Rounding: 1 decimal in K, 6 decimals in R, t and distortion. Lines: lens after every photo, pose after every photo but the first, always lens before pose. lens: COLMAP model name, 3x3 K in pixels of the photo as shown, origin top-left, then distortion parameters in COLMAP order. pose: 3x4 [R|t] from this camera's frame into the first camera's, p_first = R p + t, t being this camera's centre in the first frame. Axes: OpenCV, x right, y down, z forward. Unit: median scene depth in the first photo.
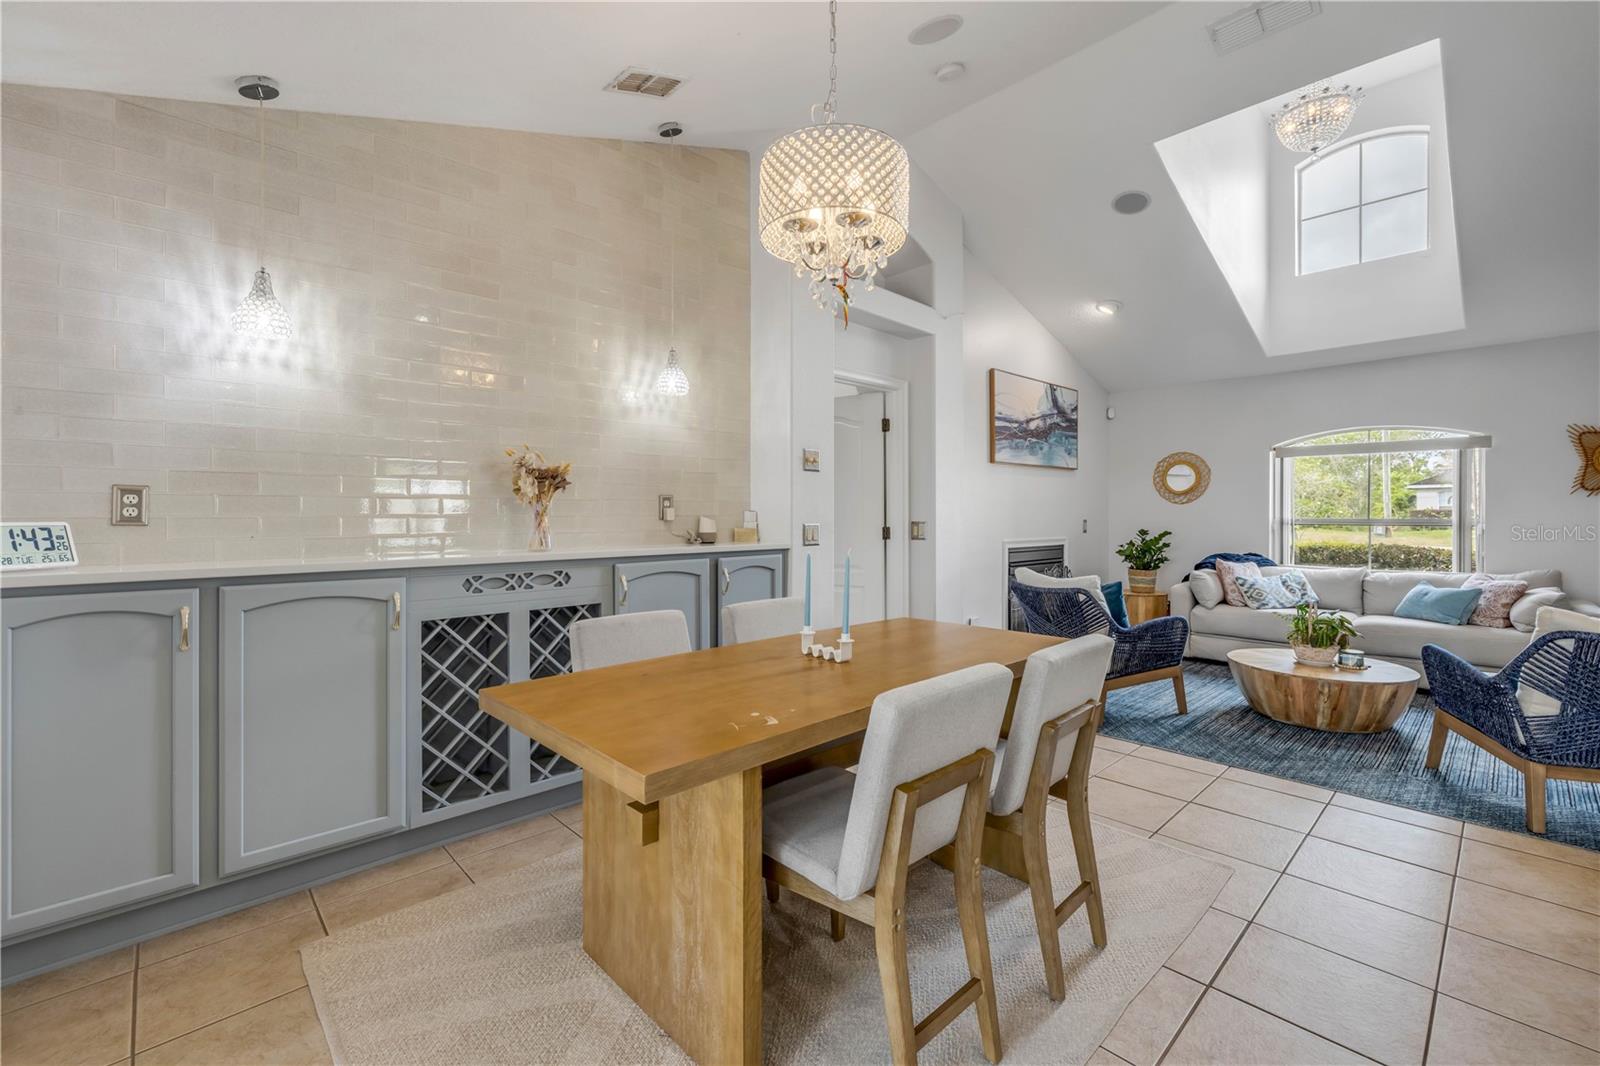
lens RADIAL K [[674.1, 0, 802.5], [0, 674.1, 514.1], [0, 0, 1]] dist [-0.000636, 0.000281]
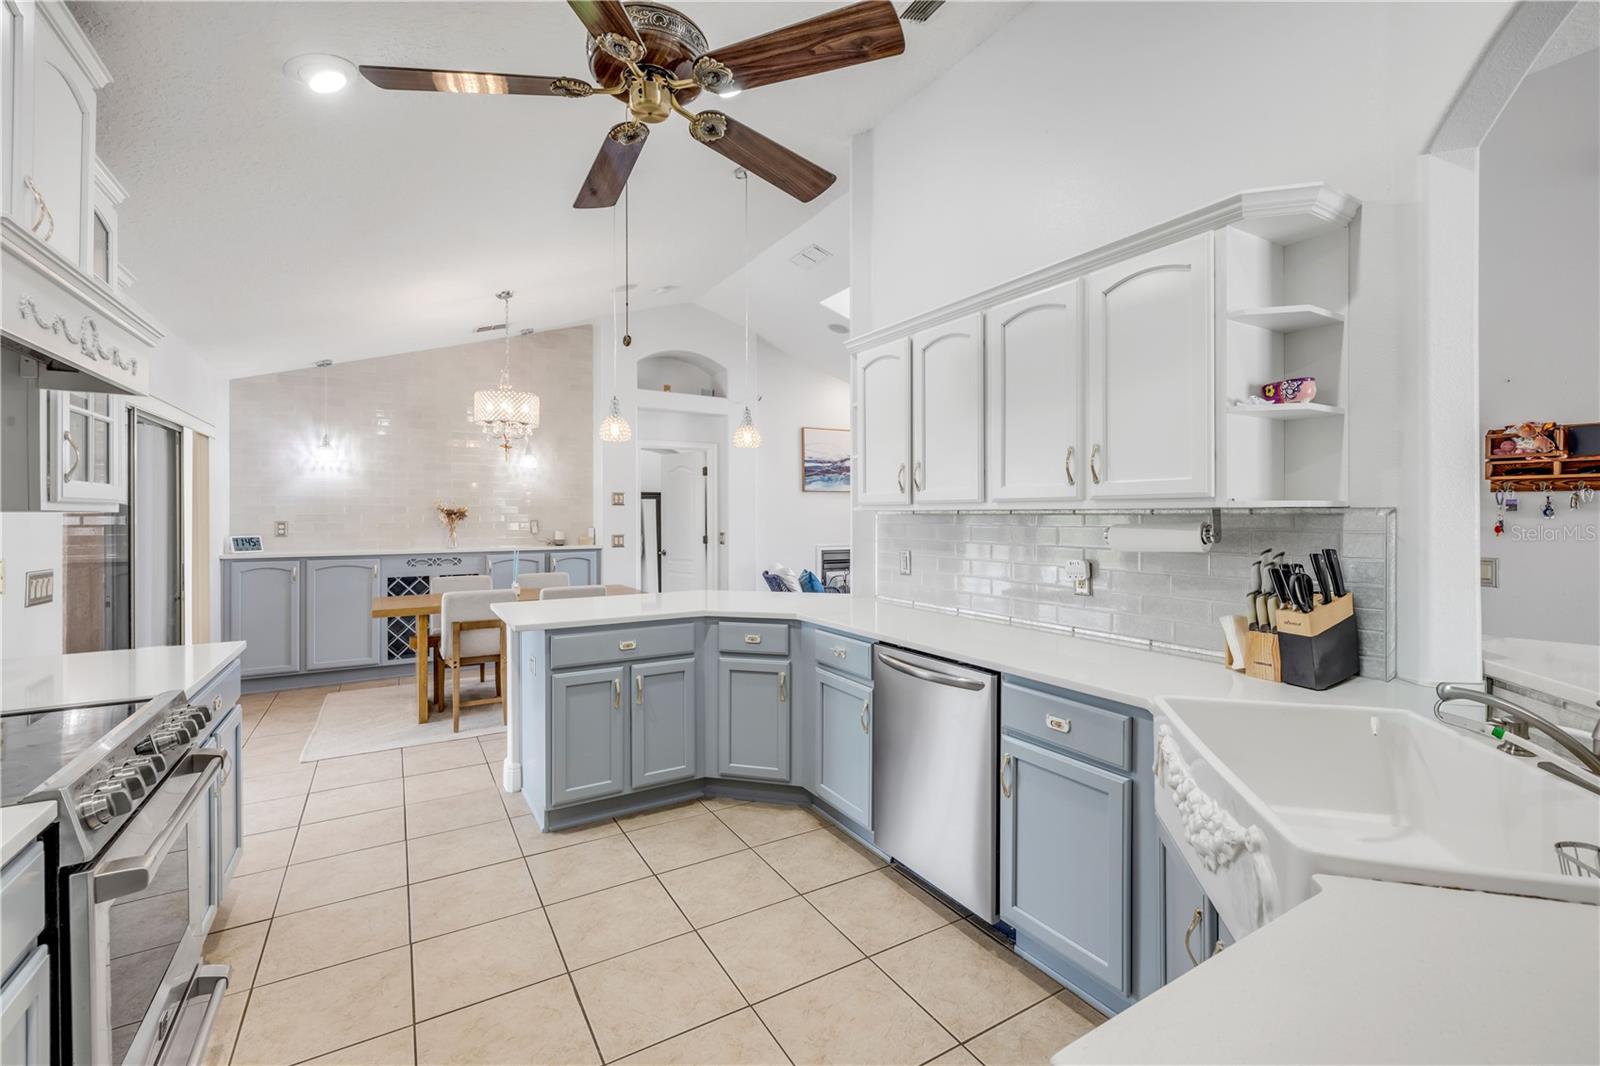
lens RADIAL K [[682.7, 0, 802.3], [0, 682.7, 512.1], [0, 0, 1]] dist [-0.001351, -0.000152]
pose [[0.976091, -0.005992, -0.217281, 1.296198], [0.003952, 0.999944, -0.009824, -0.038019], [0.217328, 0.008730, 0.976060, -0.956579]]
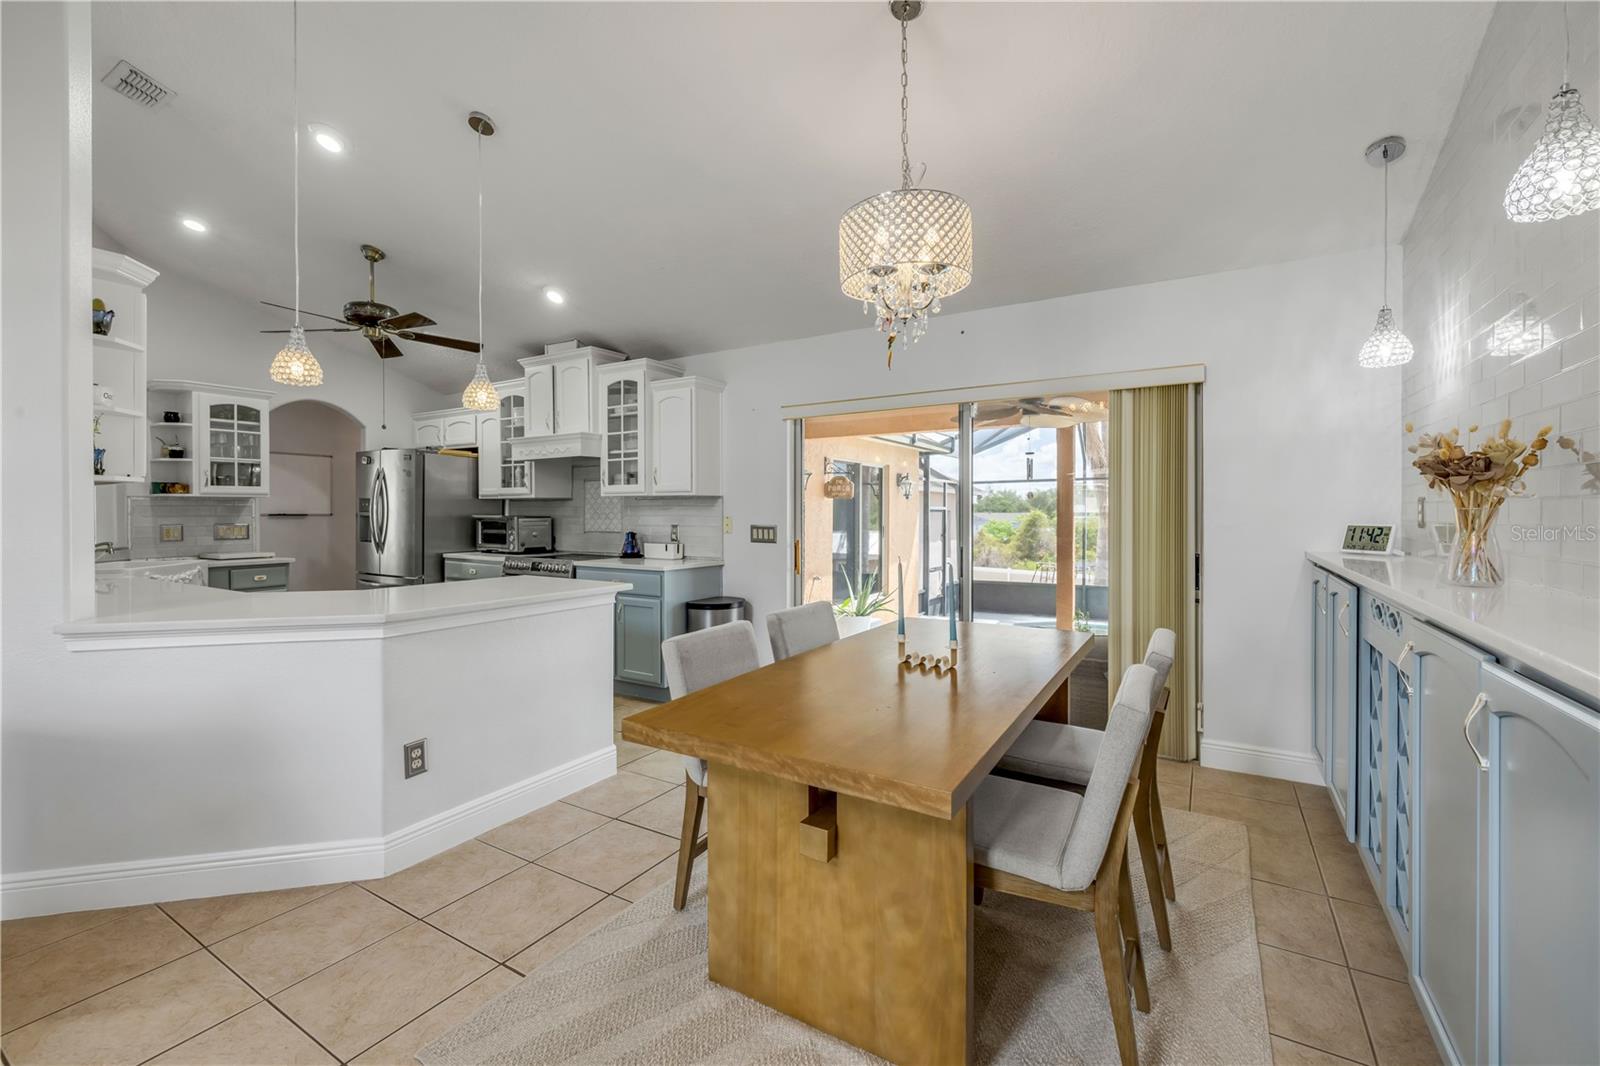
lens RADIAL K [[674.1, 0, 802.5], [0, 674.1, 514.1], [0, 0, 1]] dist [-0.000636, 0.000281]
pose [[-0.964249, 0.000905, -0.264998, 0.396871], [-0.002037, 0.999939, 0.010825, -0.018500], [0.264991, 0.010978, -0.964188, 1.618930]]
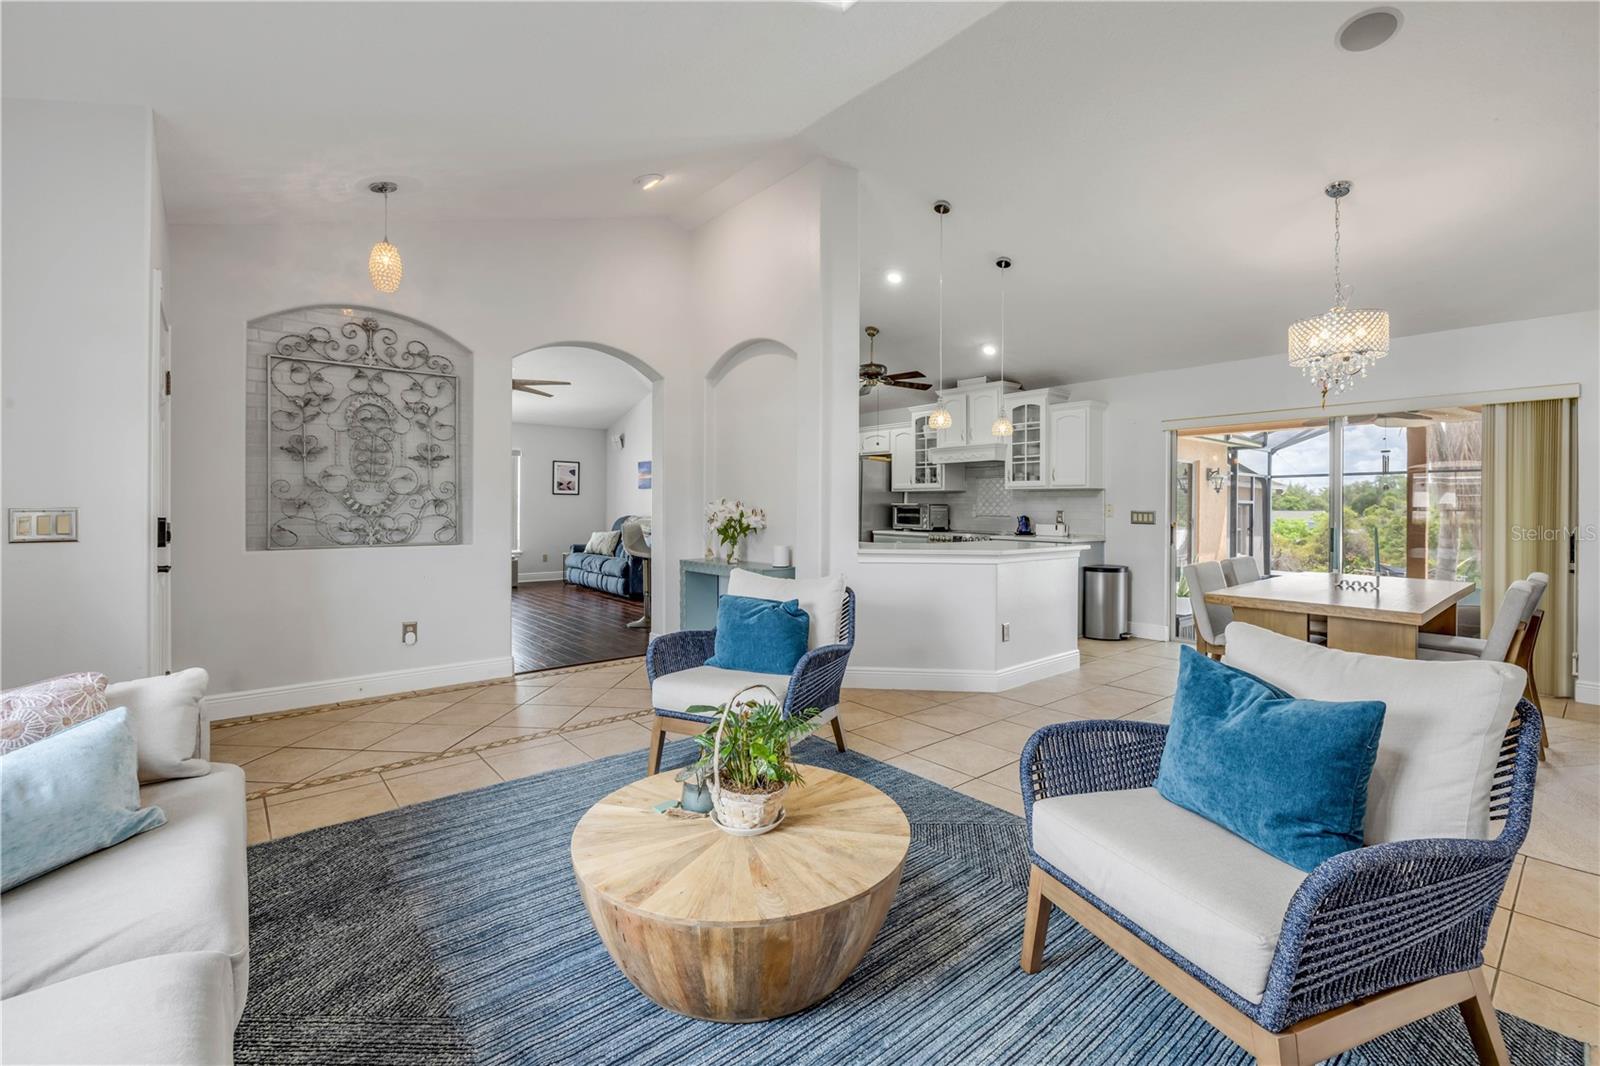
lens RADIAL K [[685.4, 0, 798.2], [0, 685.4, 509.2], [0, 0, 1]] dist [0.000244, 0.000155]
pose [[-0.998243, -0.006870, 0.058851, 1.124653], [-0.006259, 0.999925, 0.010572, 0.008536], [-0.058919, 0.010185, -0.998211, 2.371508]]
